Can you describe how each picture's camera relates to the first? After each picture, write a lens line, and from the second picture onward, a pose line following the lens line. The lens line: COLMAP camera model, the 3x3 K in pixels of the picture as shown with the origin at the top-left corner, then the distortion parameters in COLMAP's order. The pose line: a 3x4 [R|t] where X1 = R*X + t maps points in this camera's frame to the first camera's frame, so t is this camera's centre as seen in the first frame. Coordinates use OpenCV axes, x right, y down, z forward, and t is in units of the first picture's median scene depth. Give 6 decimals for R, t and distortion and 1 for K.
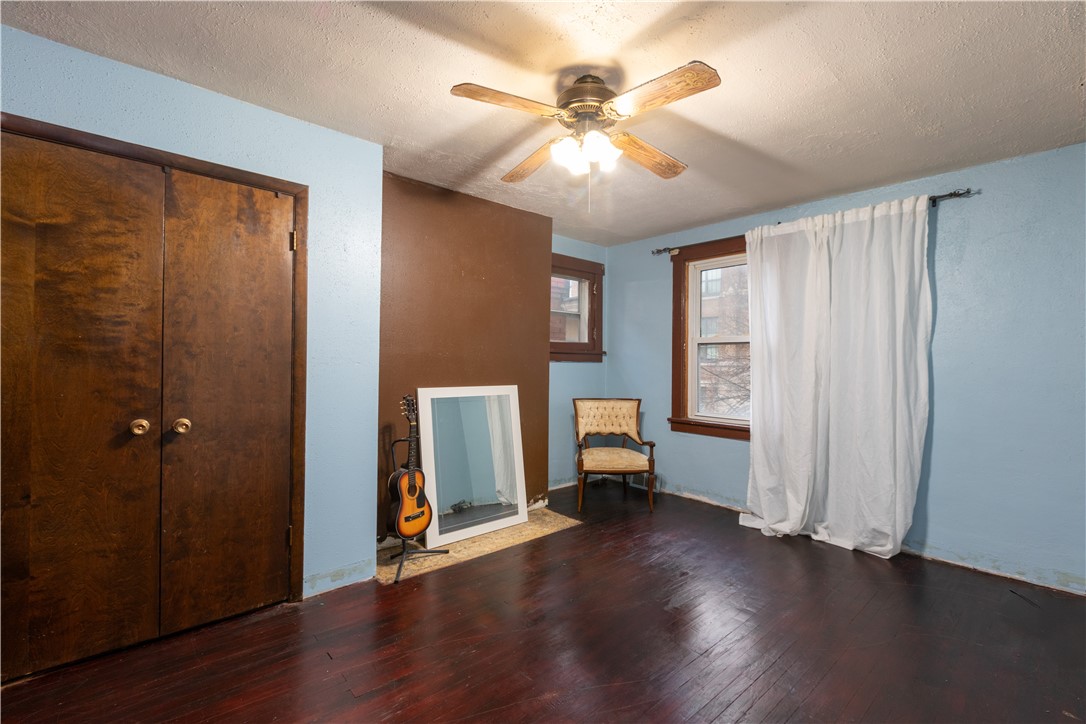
lens RADIAL K [[494.8, 0, 543.0], [0, 494.8, 362.0], [0, 0, 1]] dist [-0.001301, -0.000221]
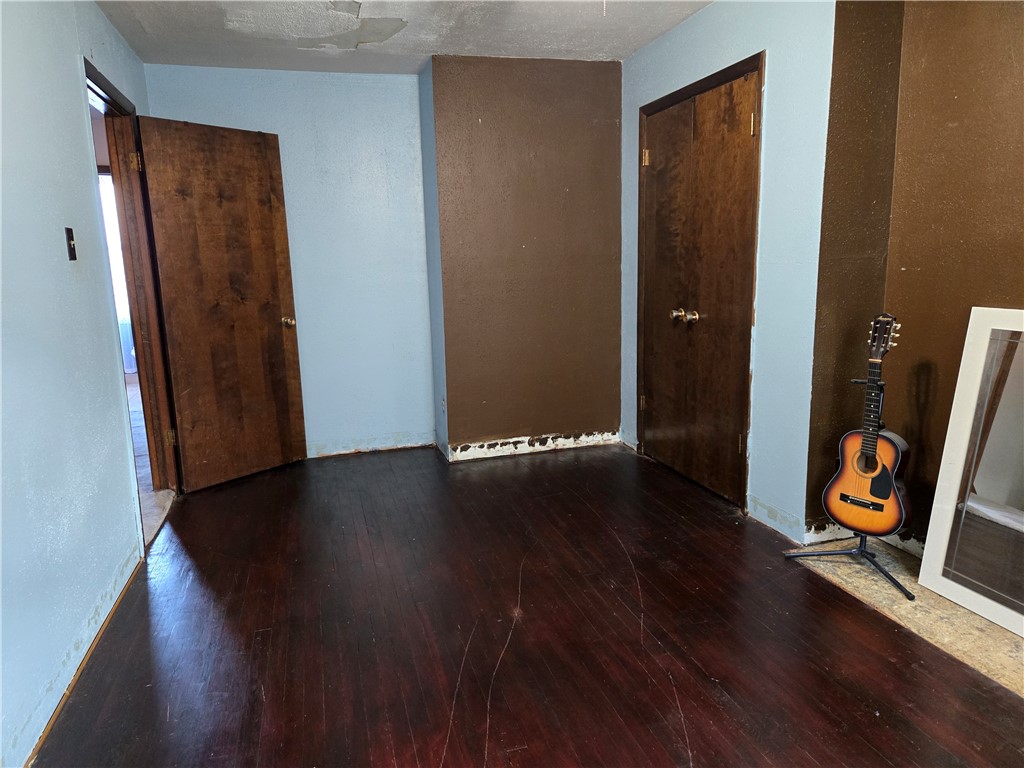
lens RADIAL K [[683.3, 0, 502.3], [0, 683.3, 389.0], [0, 0, 1]] dist [0.076024, -0.058775]
pose [[-0.453098, 0.160706, -0.876856, 0.960318], [0.014939, 0.984847, 0.172779, 0.002977], [0.891336, 0.065186, -0.448633, 1.299360]]
